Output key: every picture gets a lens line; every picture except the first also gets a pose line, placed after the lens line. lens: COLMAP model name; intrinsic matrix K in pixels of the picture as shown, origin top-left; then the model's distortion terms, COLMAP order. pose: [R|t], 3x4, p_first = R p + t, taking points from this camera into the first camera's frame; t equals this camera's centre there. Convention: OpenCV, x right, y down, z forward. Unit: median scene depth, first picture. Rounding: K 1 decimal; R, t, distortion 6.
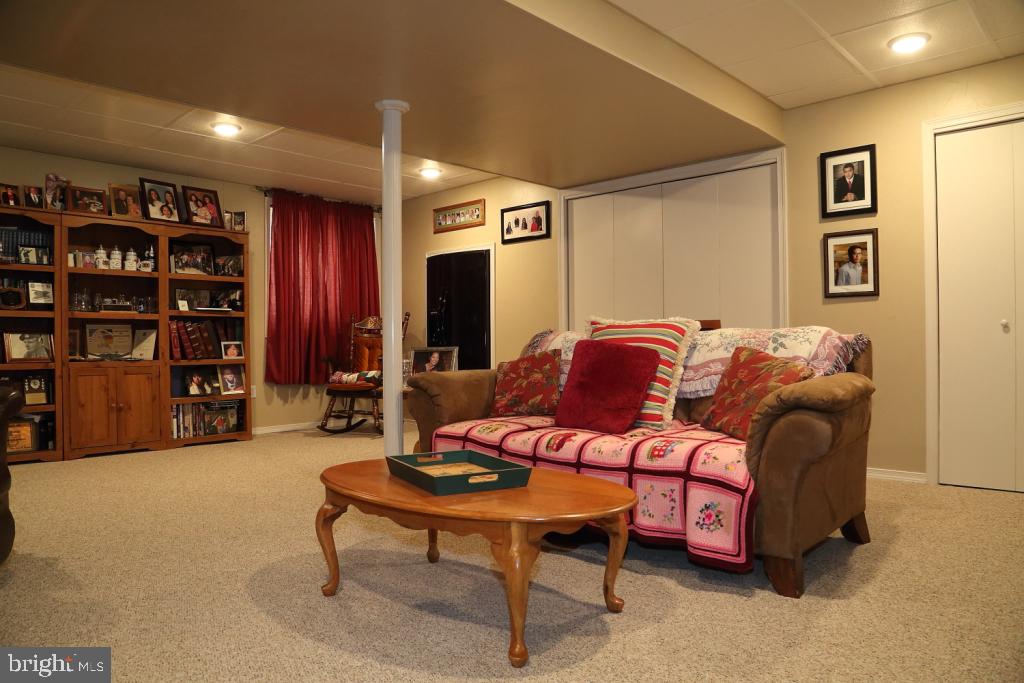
lens RADIAL K [[696.1, 0, 517.1], [0, 696.1, 343.5], [0, 0, 1]] dist [-0.072375, 0.000415]
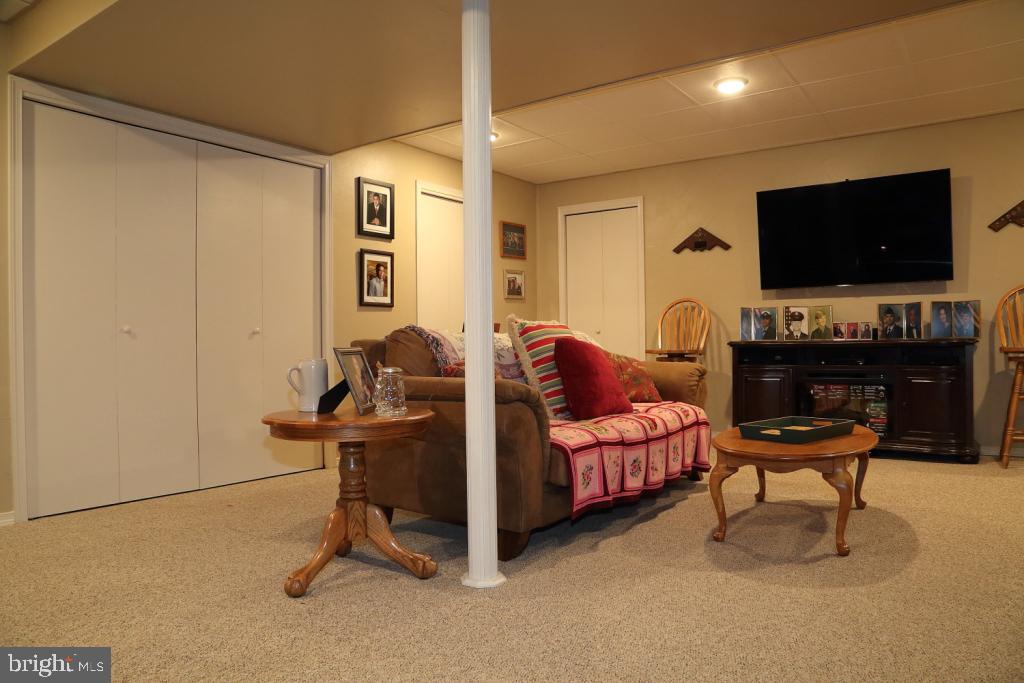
lens RADIAL K [[696.1, 0, 517.1], [0, 696.1, 343.5], [0, 0, 1]] dist [-0.072375, 0.000415]
pose [[-0.142418, 0.008521, 0.989770, -0.733019], [0.017331, 0.999831, -0.006114, 0.006839], [-0.989655, 0.016283, -0.142541, 0.941198]]
